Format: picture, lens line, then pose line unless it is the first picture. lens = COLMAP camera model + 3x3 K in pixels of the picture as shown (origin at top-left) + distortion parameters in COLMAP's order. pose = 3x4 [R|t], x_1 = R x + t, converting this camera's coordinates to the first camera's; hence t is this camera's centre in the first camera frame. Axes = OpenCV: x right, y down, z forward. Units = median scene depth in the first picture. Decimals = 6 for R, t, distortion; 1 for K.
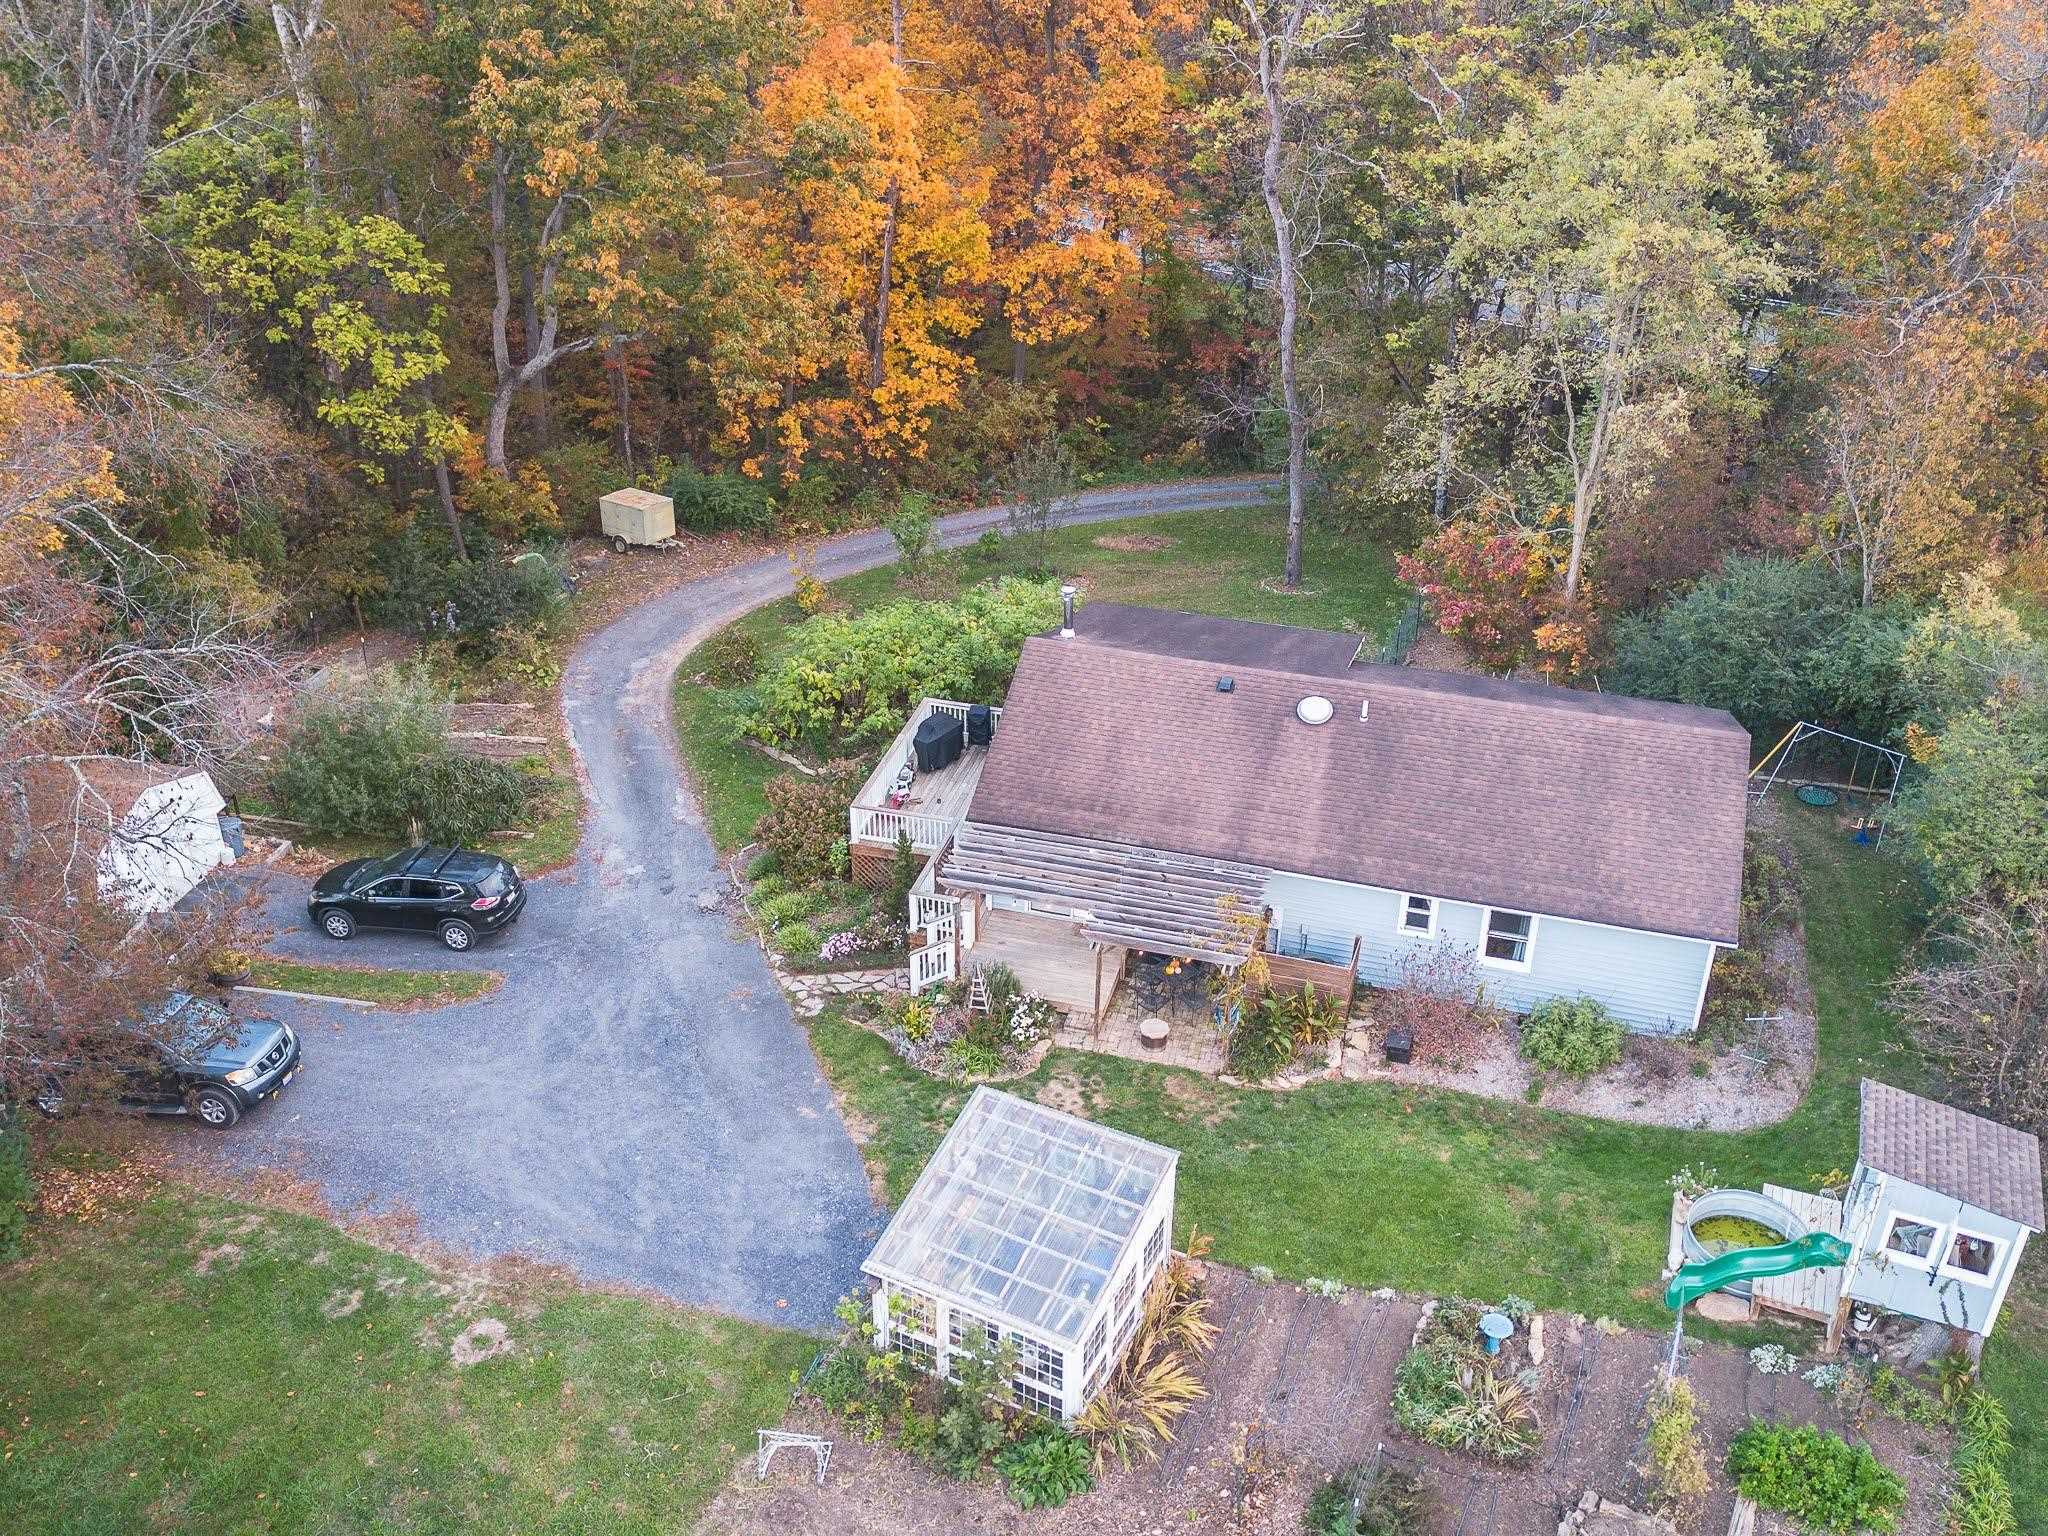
lens RADIAL K [[2287.1, 0, 1021.6], [0, 2287.1, 740.6], [0, 0, 1]] dist [0.230467, -1.102758]
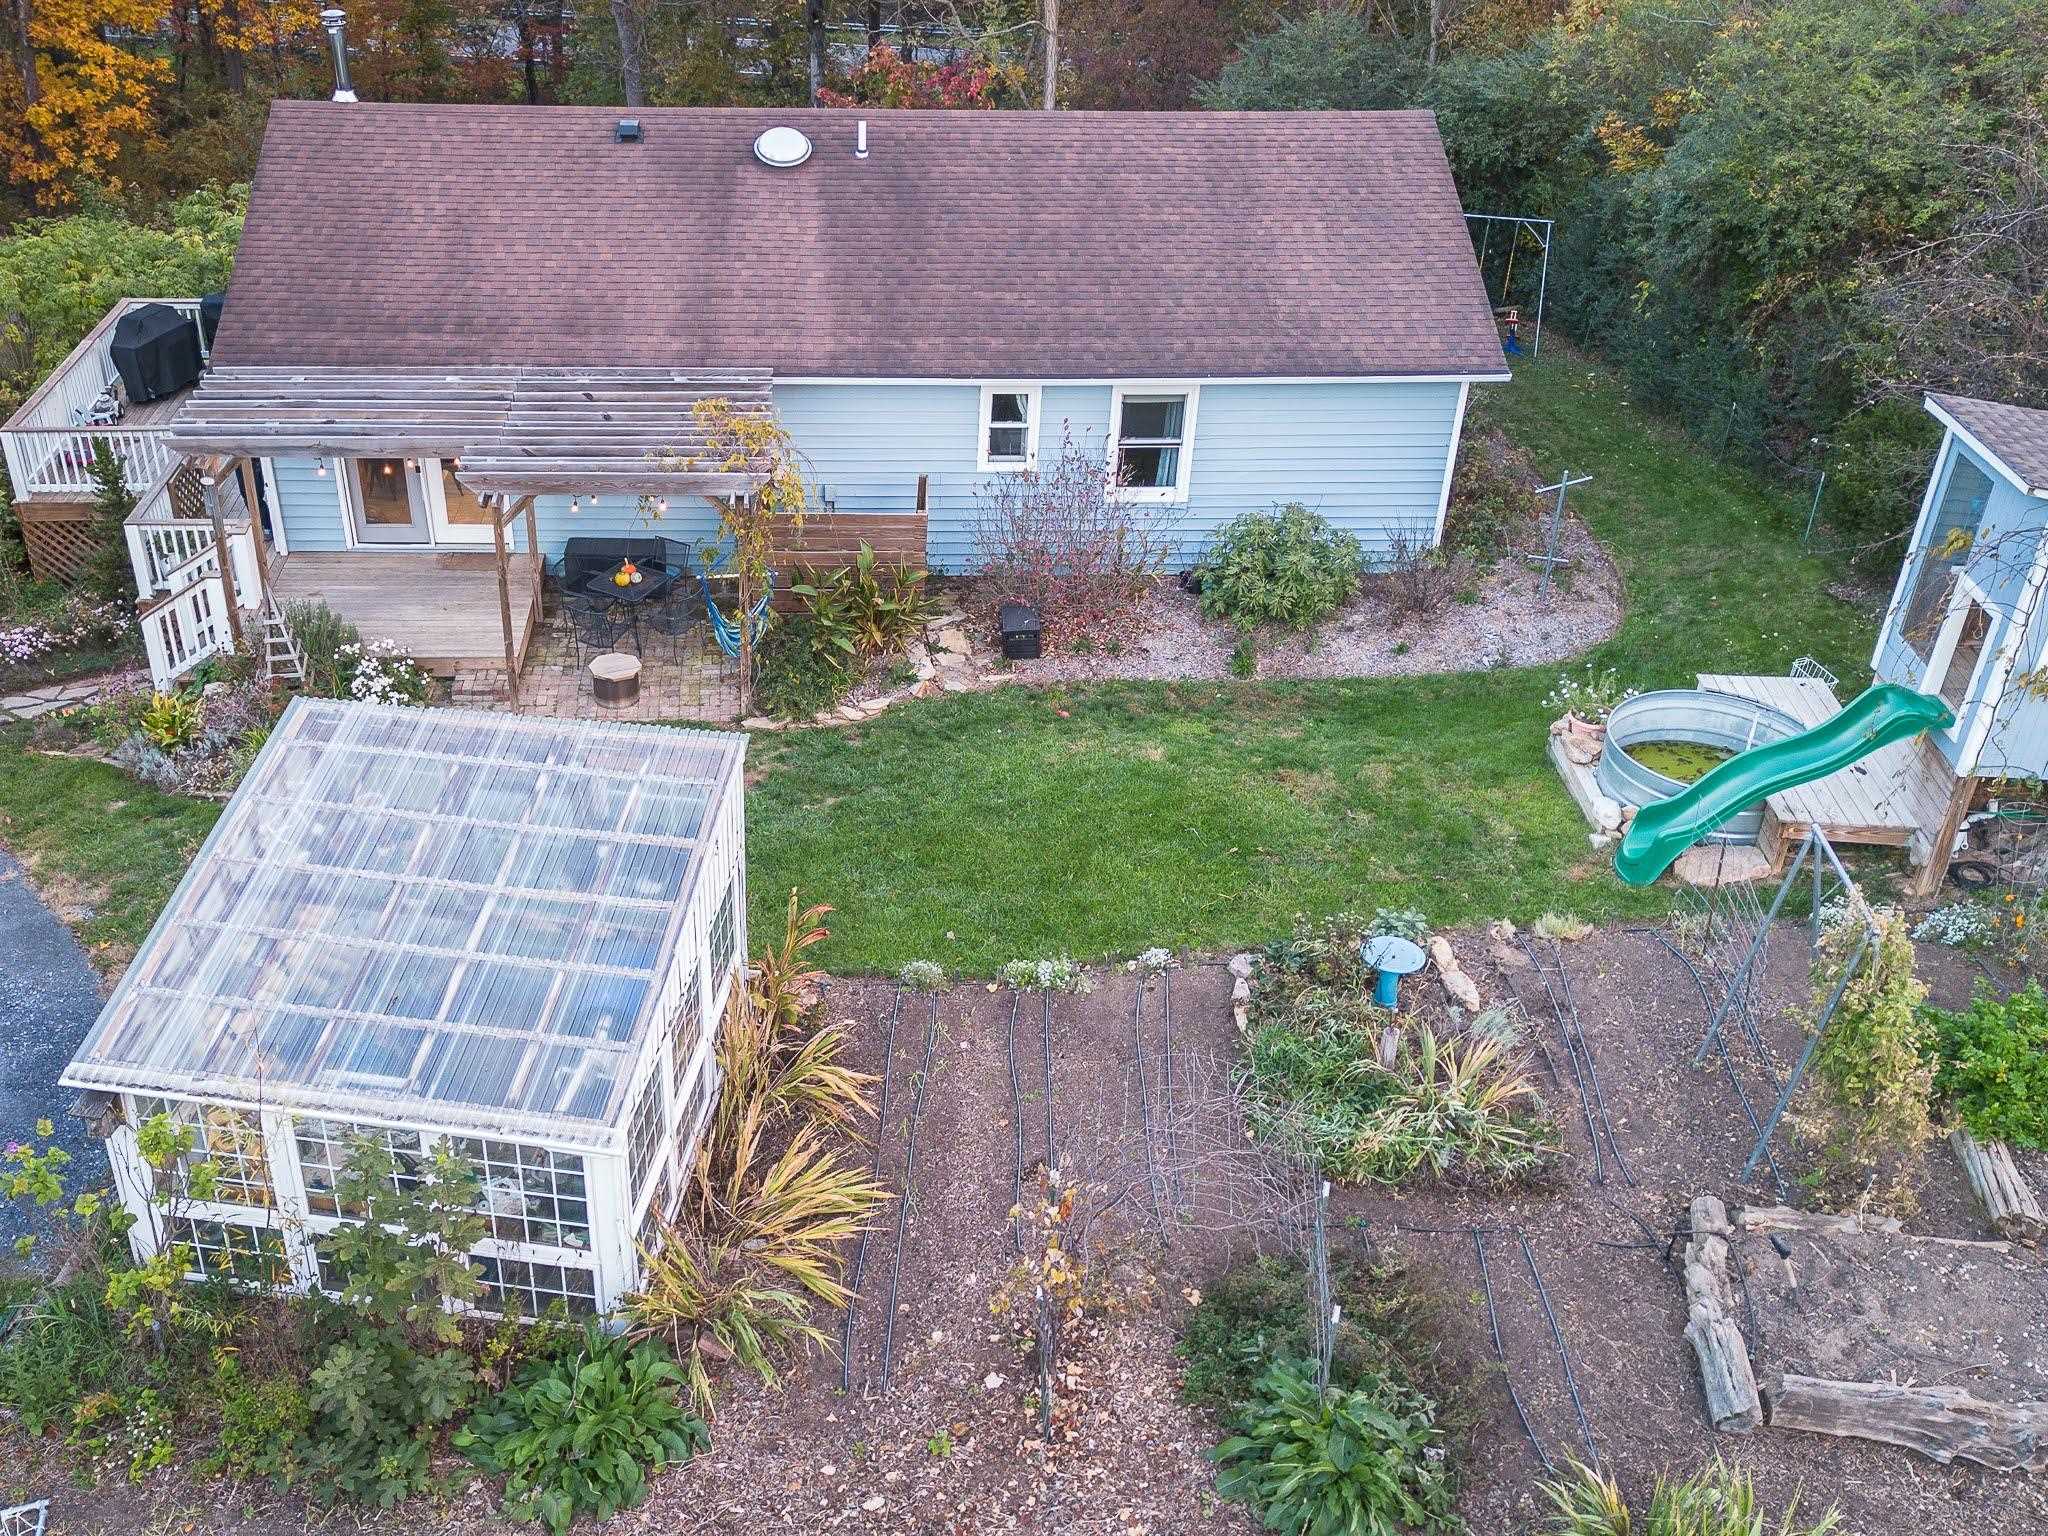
lens RADIAL K [[2180.0, 0, 1024.0], [0, 2180.0, 768.0], [0, 0, 1]] dist [0.104672, -0.177294]
pose [[0.942945, -0.158266, 0.292928, -0.010426], [0.154283, 0.987341, 0.036808, 0.151598], [-0.295045, 0.010485, 0.955426, 0.462953]]
